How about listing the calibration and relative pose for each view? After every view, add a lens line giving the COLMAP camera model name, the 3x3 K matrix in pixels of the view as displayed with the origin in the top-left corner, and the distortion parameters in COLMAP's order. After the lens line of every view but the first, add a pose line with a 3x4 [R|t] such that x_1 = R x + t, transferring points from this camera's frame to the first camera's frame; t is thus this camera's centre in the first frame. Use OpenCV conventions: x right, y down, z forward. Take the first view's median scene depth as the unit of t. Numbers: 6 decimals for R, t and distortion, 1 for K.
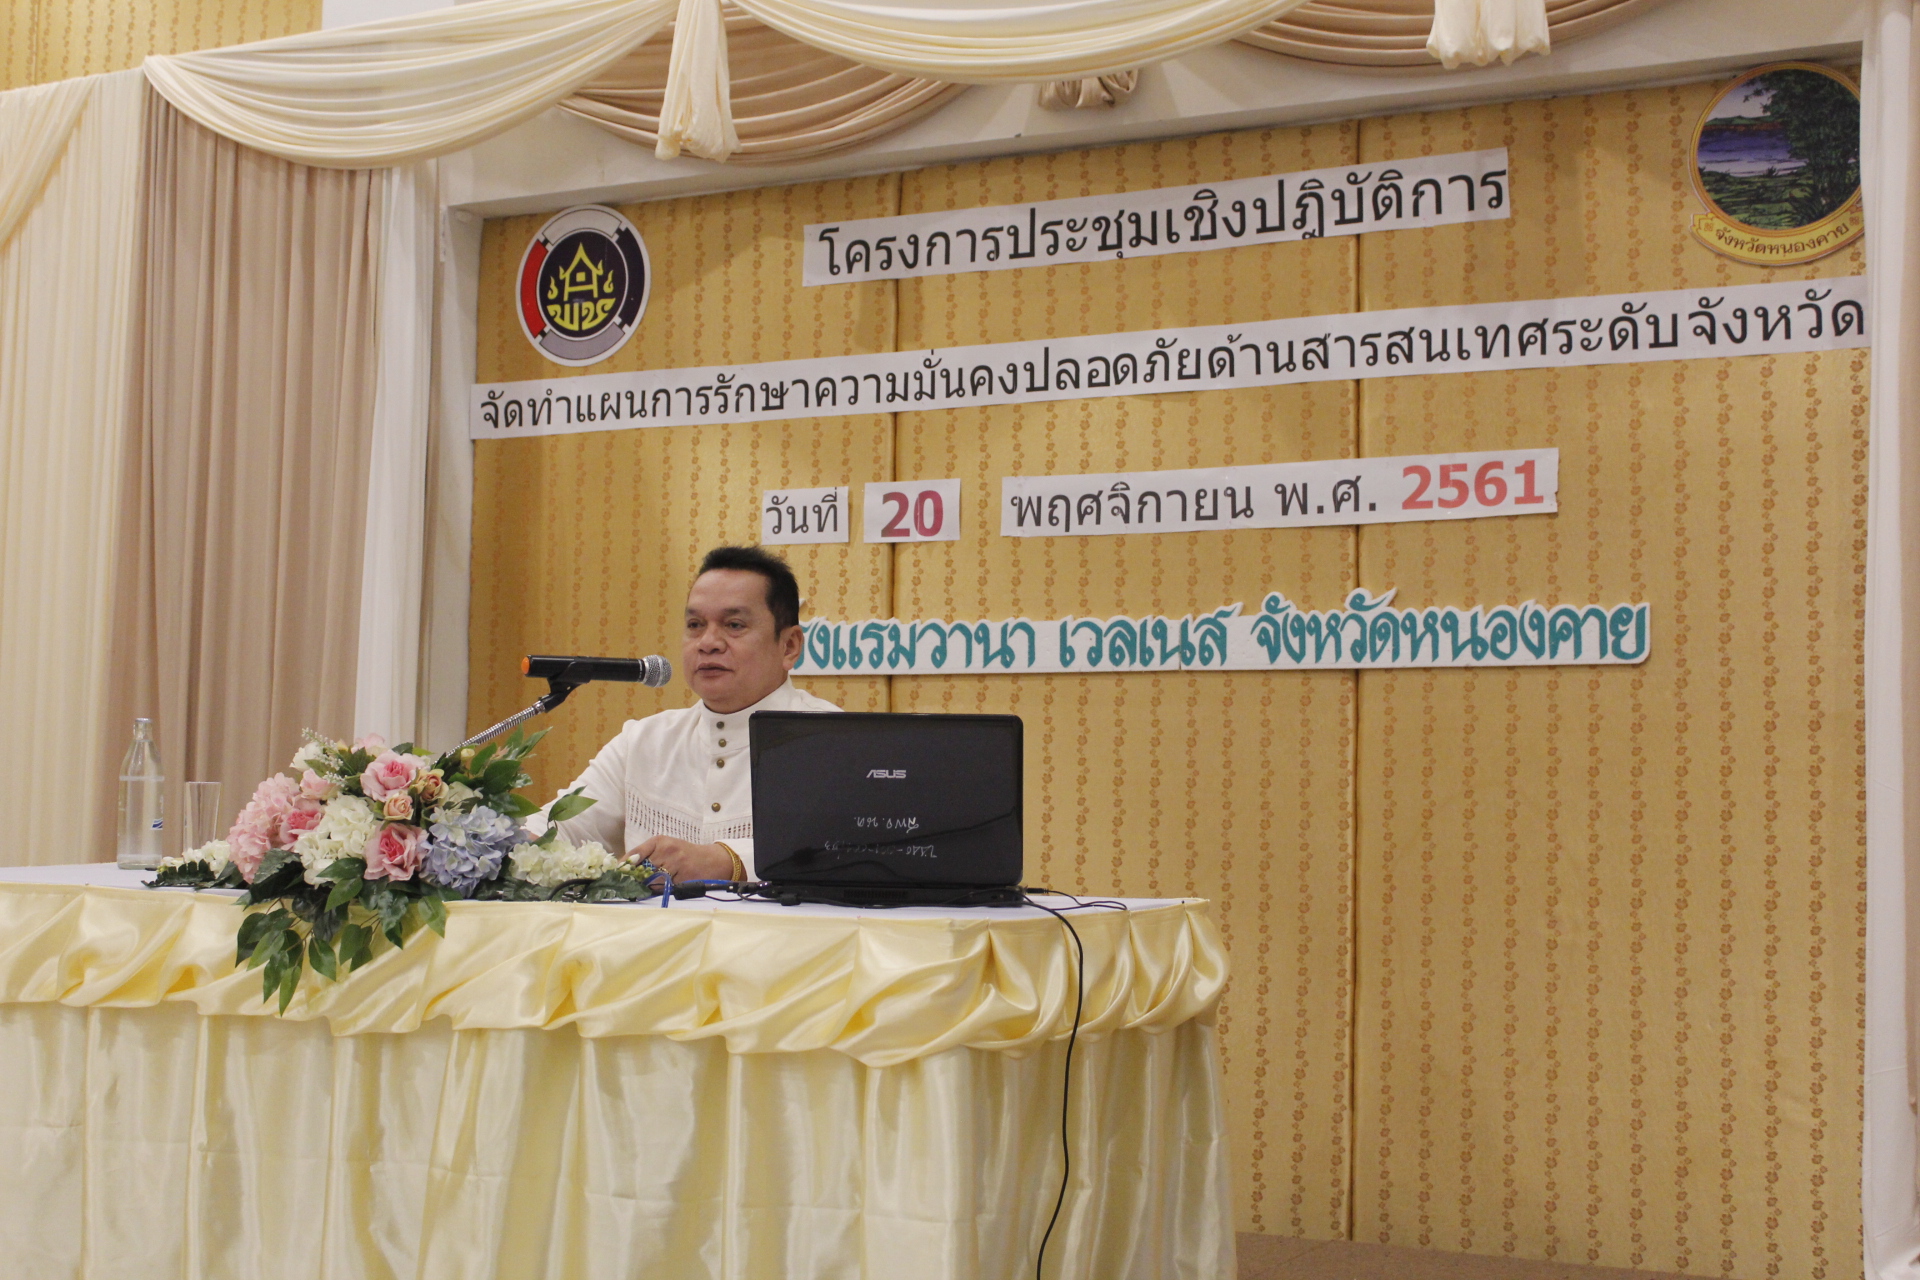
lens RADIAL K [[2440.7, 0, 943.9], [0, 2440.7, 630.3], [0, 0, 1]] dist [-0.058374, 0.000000]
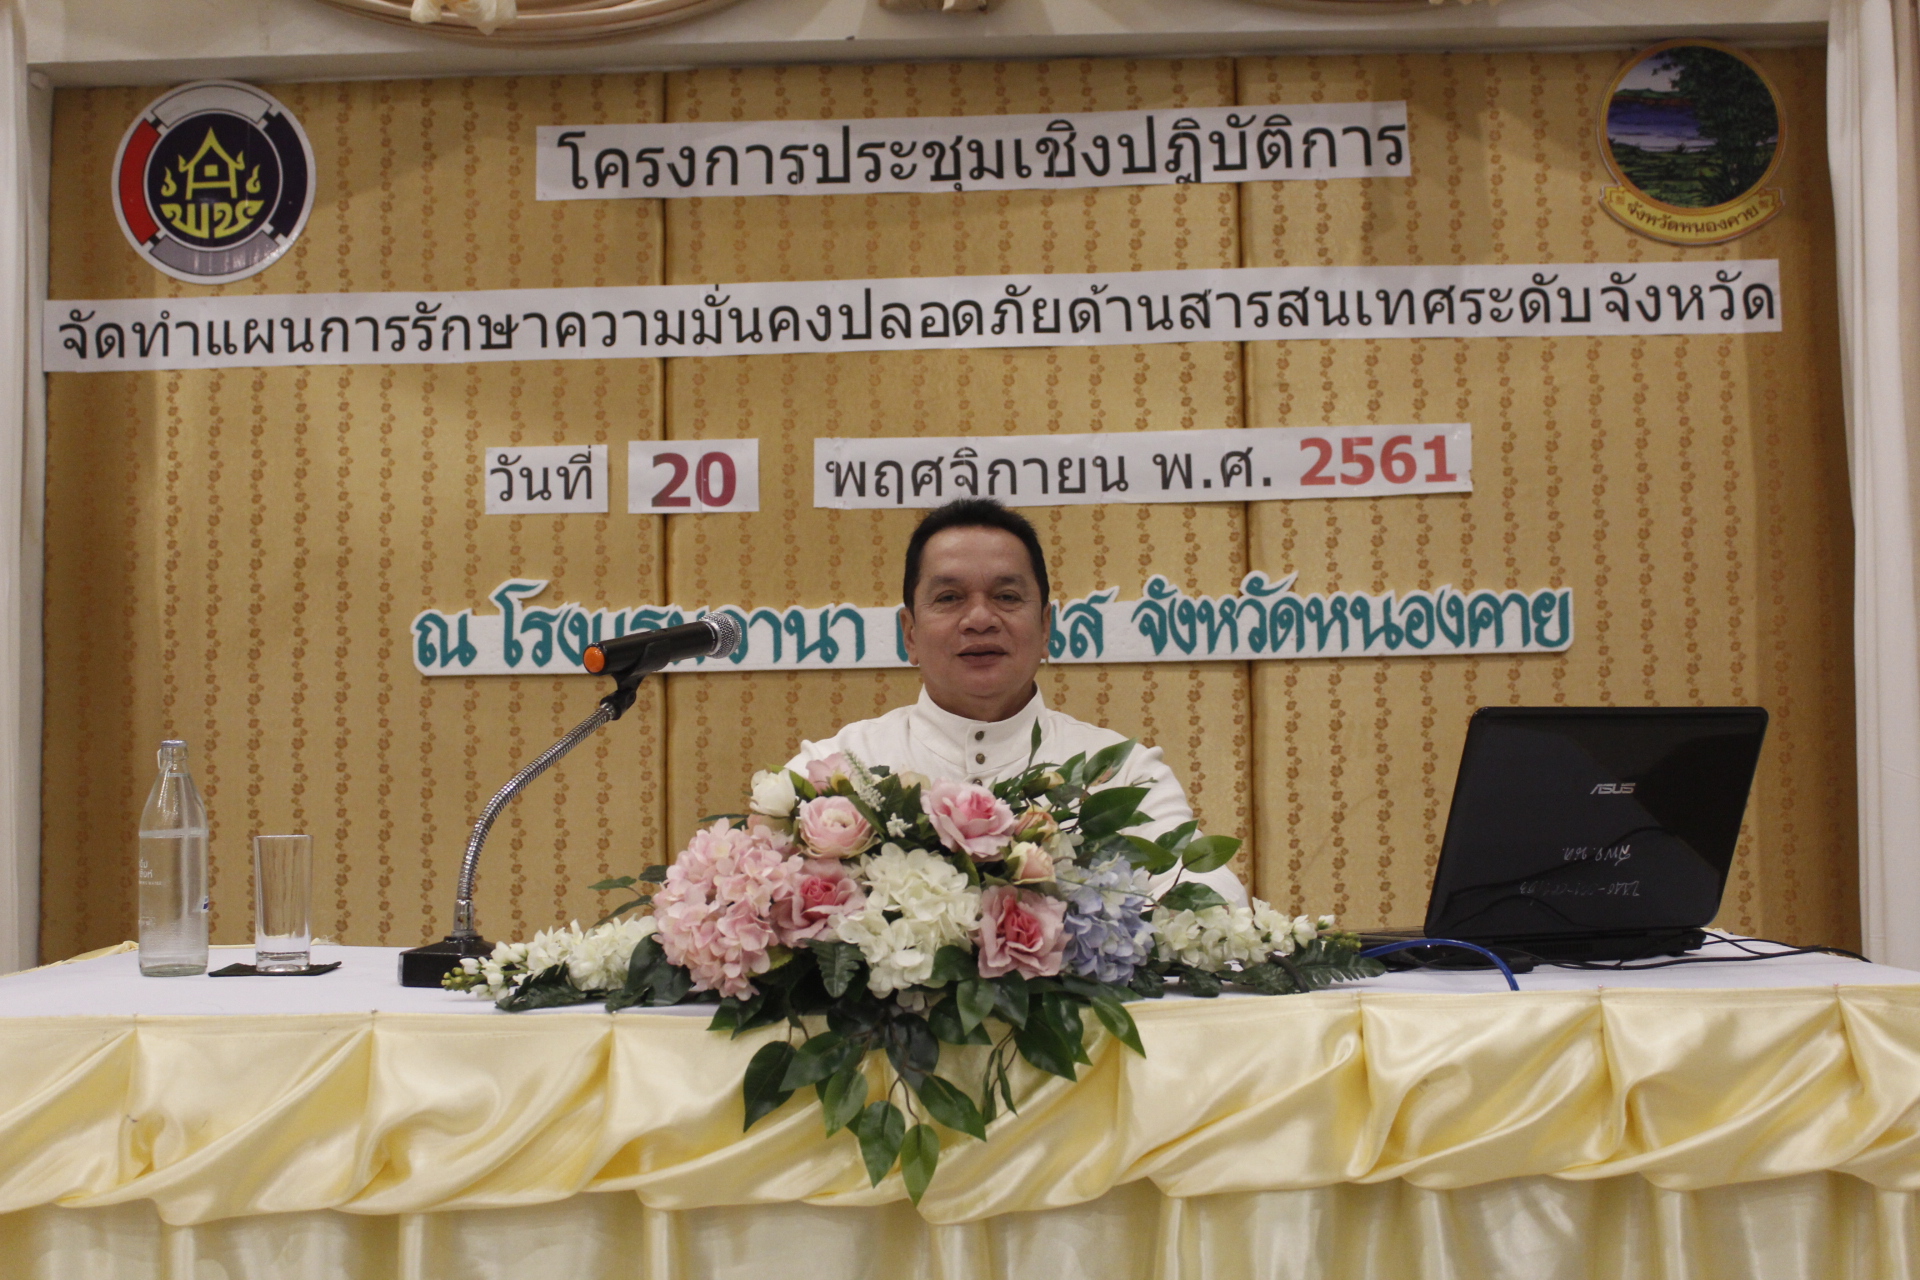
lens RADIAL K [[2340.0, 0, 936.2], [0, 2340.0, 626.7], [0, 0, 1]] dist [-0.069003, 0.000000]
pose [[0.900156, 0.000011, 0.435567, -0.301242], [0.002227, 0.999987, -0.004628, 0.006882], [-0.435561, 0.005136, 0.900145, 0.256669]]
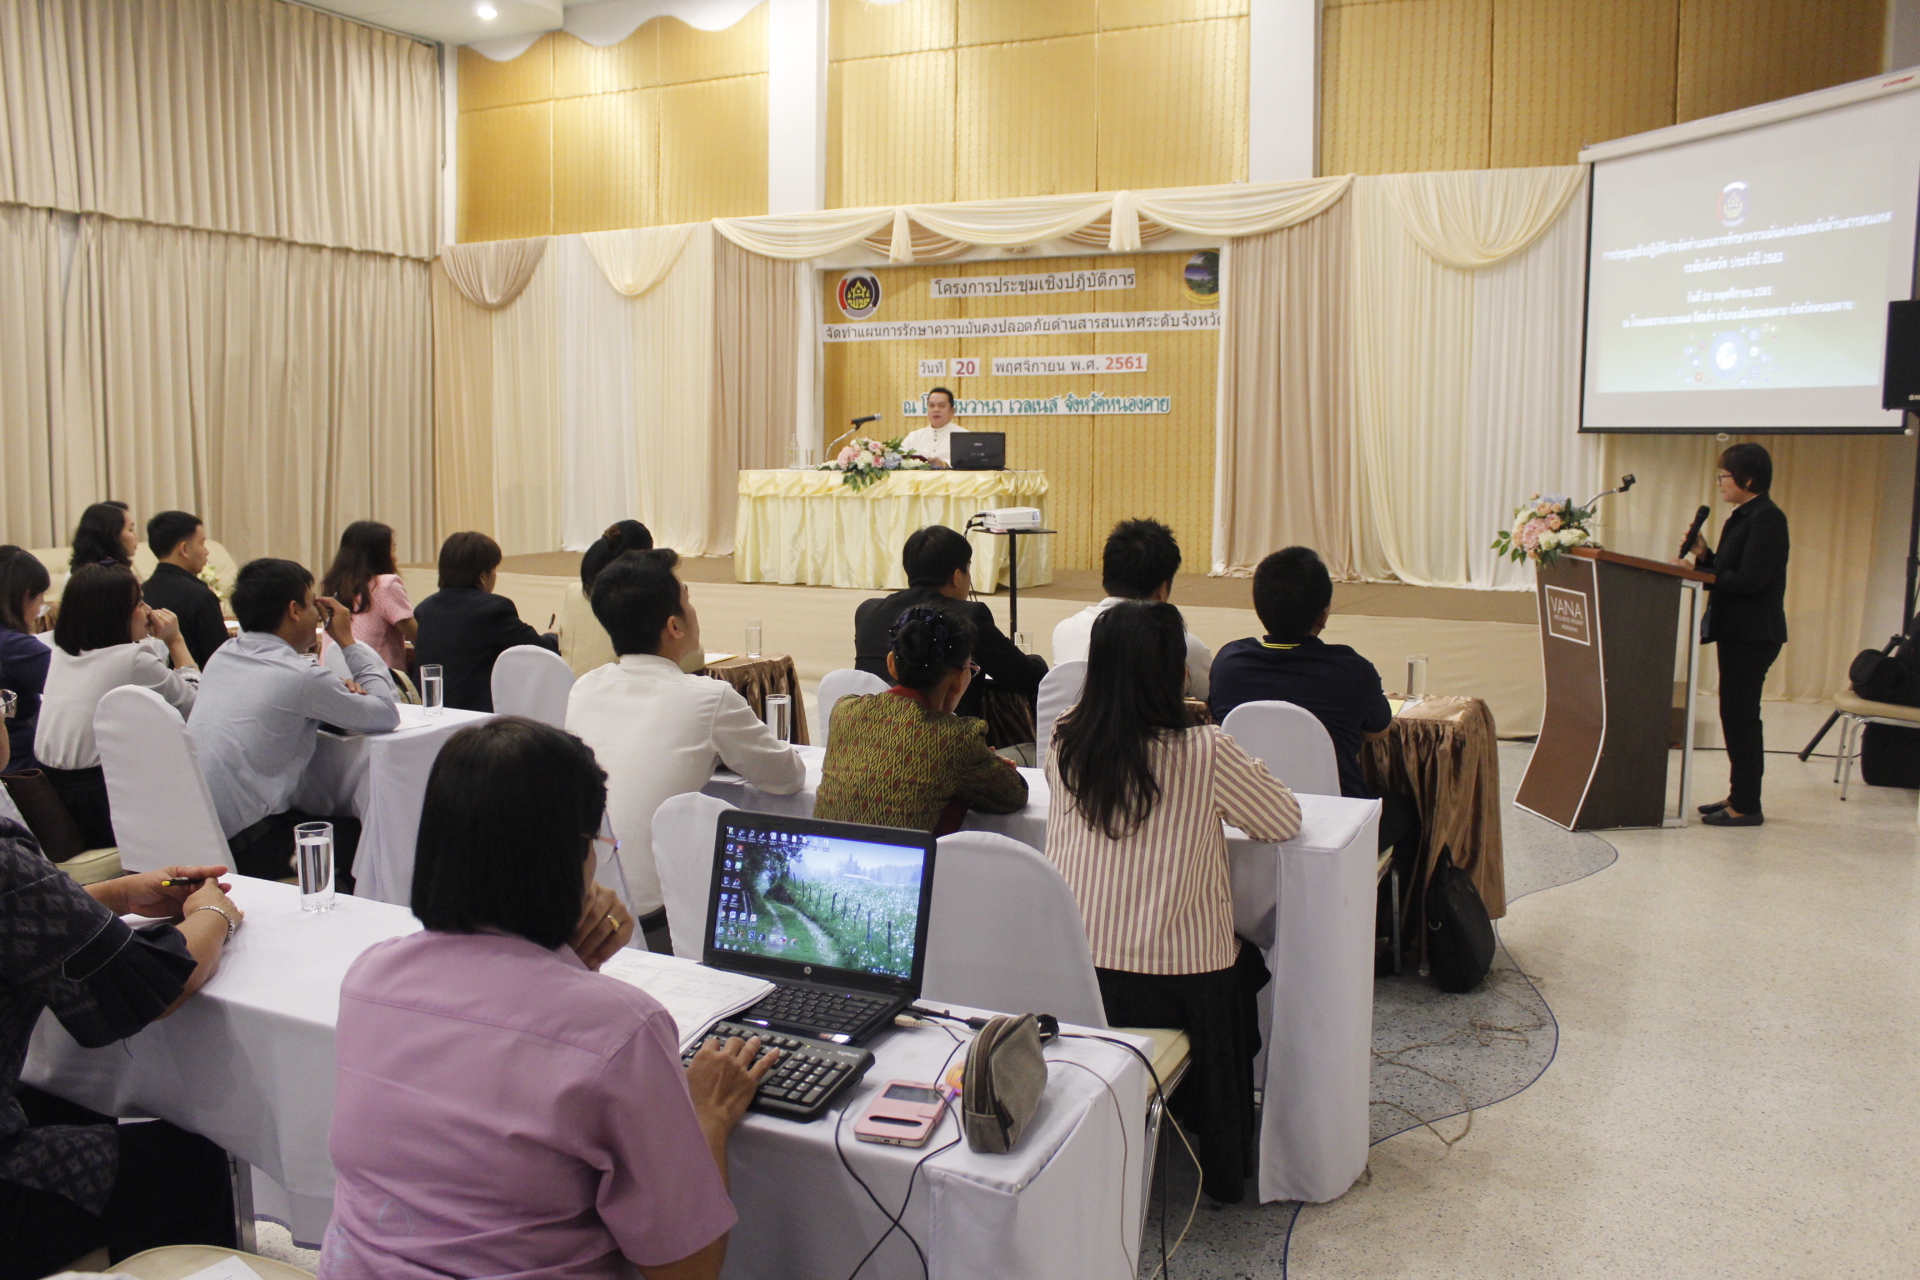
lens RADIAL K [[1598.0, 0, 952.9], [0, 1598.0, 646.1], [0, 0, 1]] dist [-0.157031, 0.114827]
pose [[0.999729, -0.014710, 0.018048, -0.079559], [0.011205, 0.983444, 0.180868, -0.070896], [-0.020410, -0.180617, 0.983342, -1.292267]]
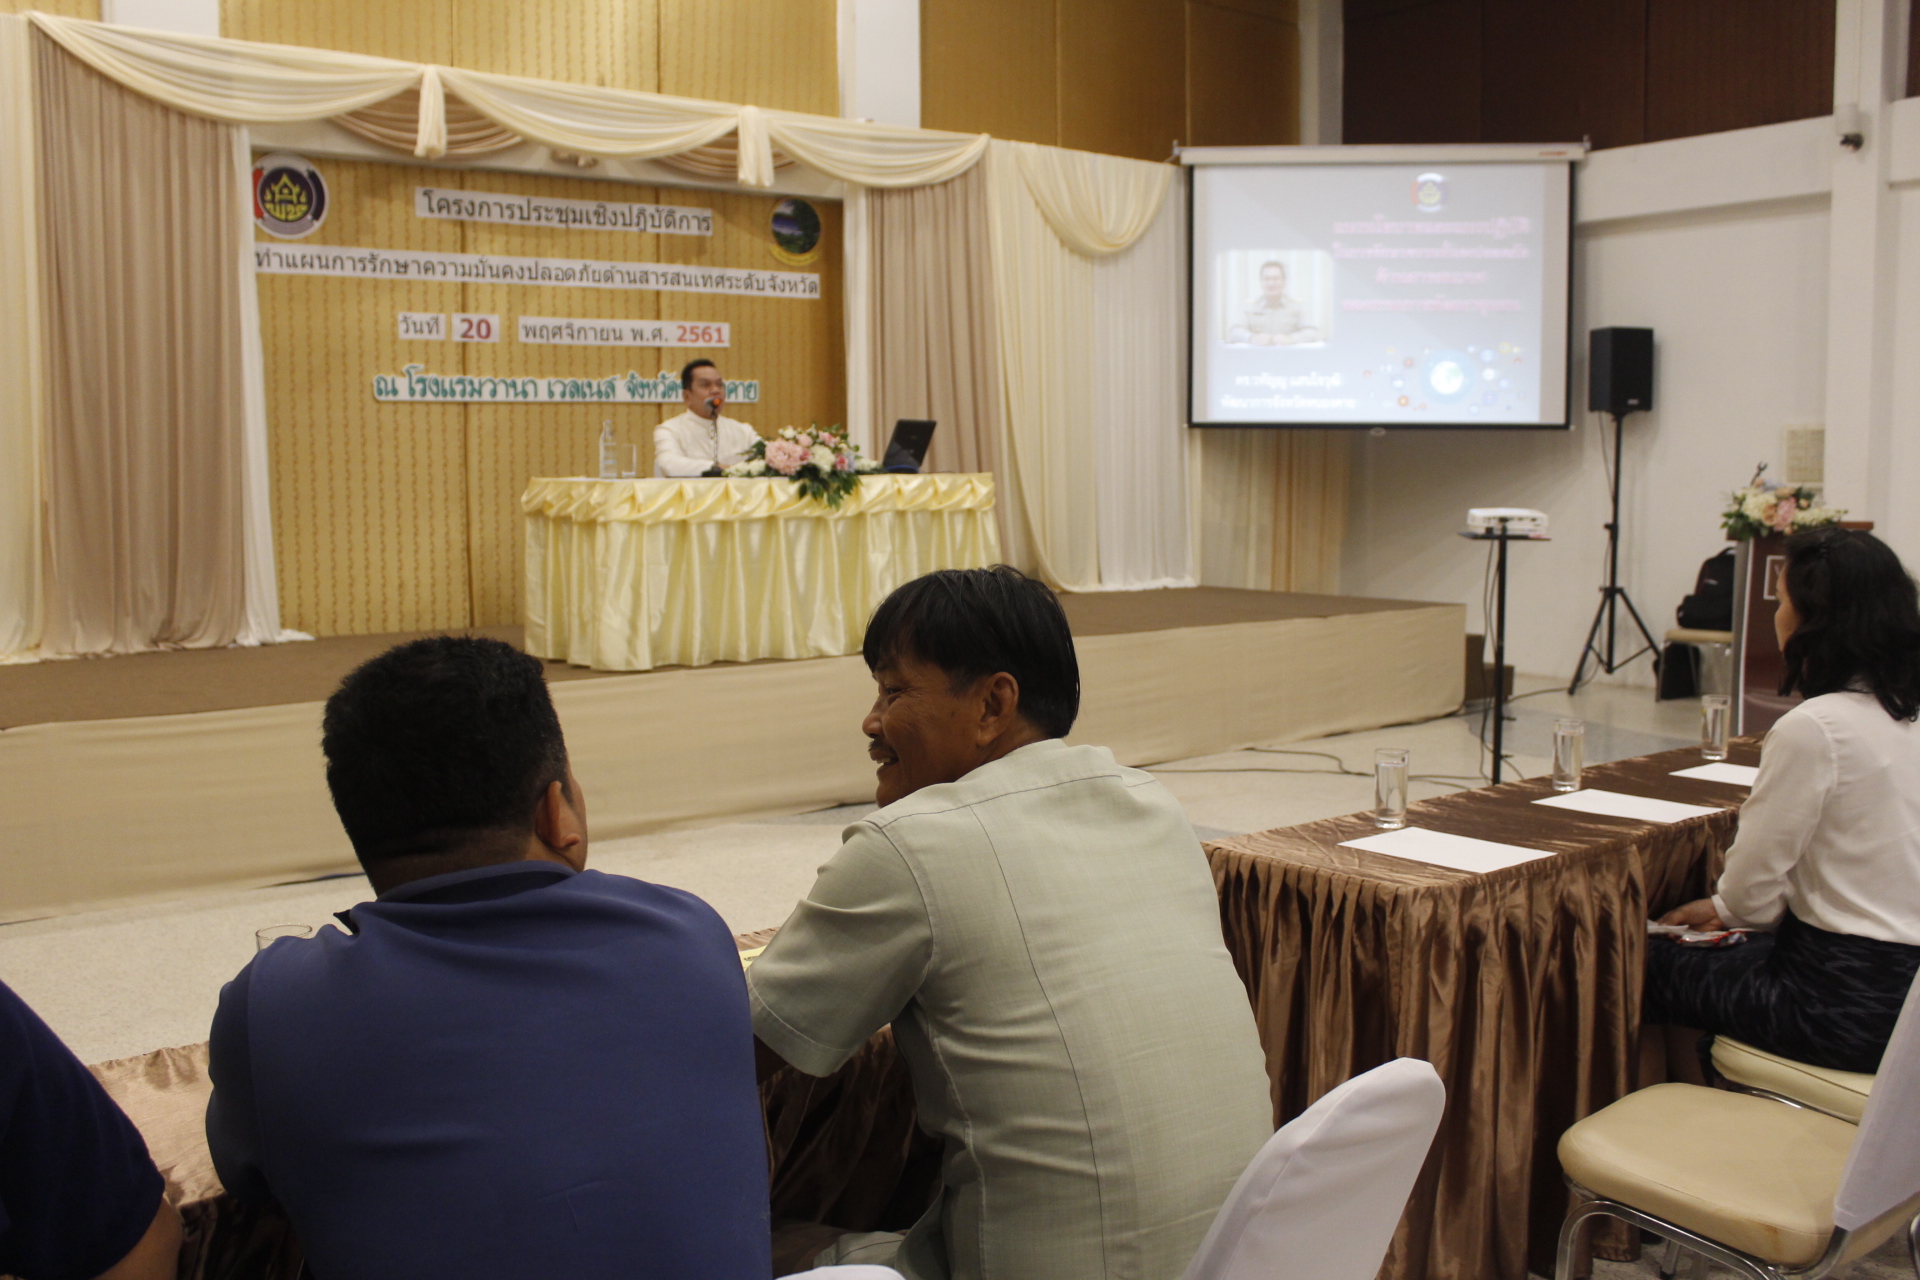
lens RADIAL K [[1699.0, 0, 962.6], [0, 1699.0, 631.3], [0, 0, 1]] dist [-0.151545, 0.118096]
pose [[0.426340, -0.106186, 0.898309, -1.284797], [-0.041107, 0.989786, 0.136509, -0.001088], [-0.903628, -0.095127, 0.417621, -0.067949]]
